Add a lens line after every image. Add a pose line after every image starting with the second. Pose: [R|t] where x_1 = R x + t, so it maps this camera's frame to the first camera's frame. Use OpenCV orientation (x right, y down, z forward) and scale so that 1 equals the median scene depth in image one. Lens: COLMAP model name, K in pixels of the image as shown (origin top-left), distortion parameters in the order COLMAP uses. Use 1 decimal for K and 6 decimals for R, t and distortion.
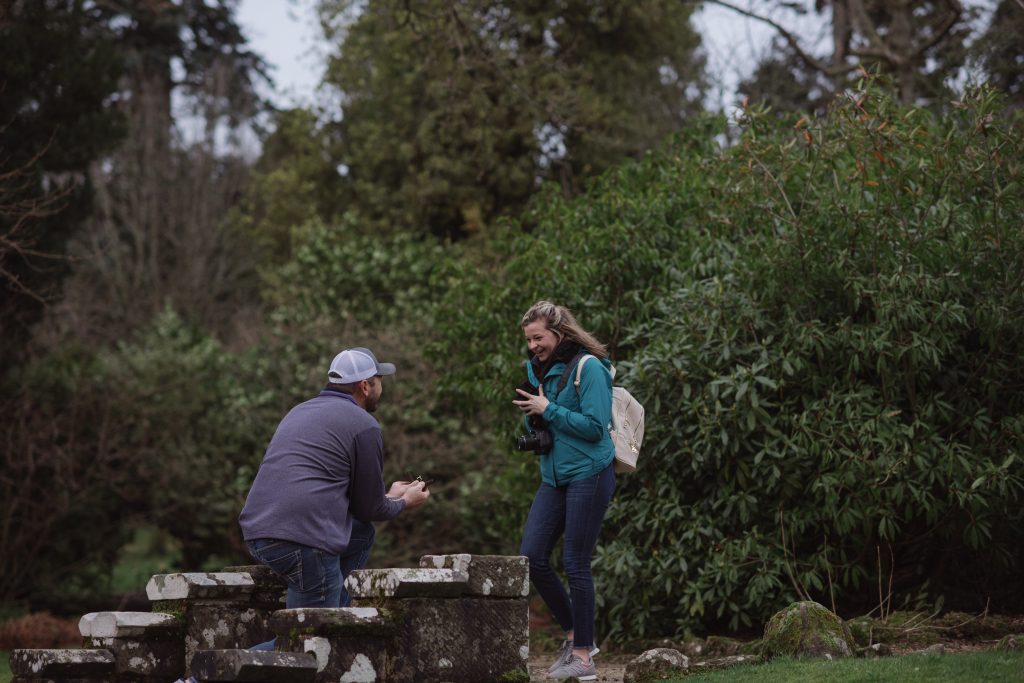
lens RADIAL K [[2424.9, 0, 512.0], [0, 2424.9, 341.5], [0, 0, 1]] dist [-0.068176, -0.070209]
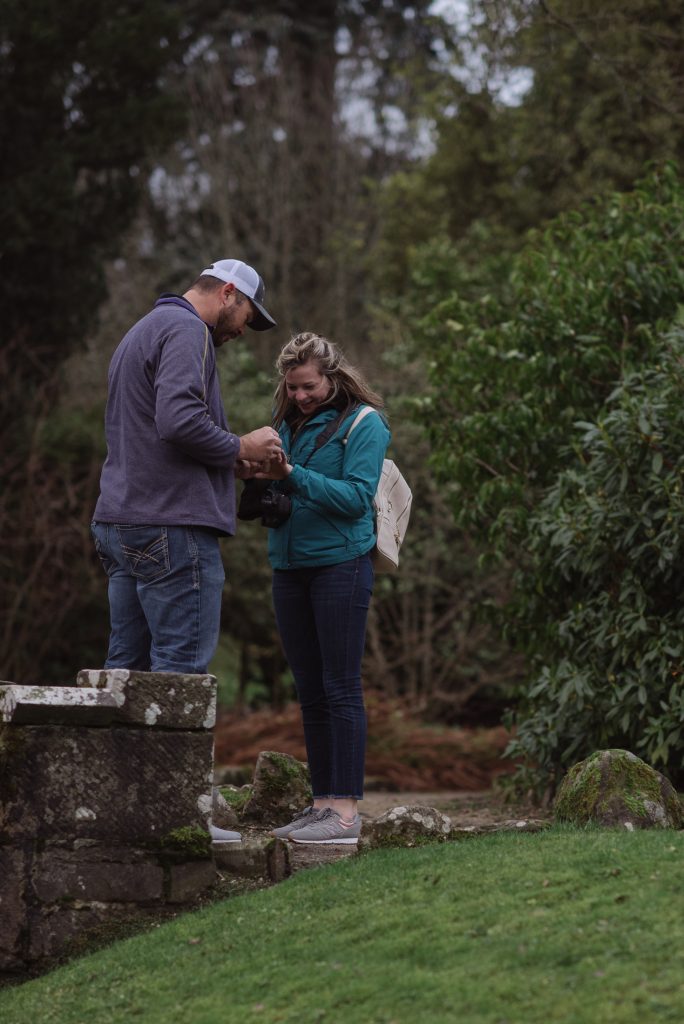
lens RADIAL K [[3113.7, 0, 343.4], [0, 3113.7, 633.9], [0, 0, 1]] dist [-0.043125, -0.329731]
pose [[0.987397, 0.030372, -0.155321, 0.188803], [-0.018538, 0.996853, 0.077080, 0.001751], [0.157173, -0.073229, 0.984852, 0.066308]]
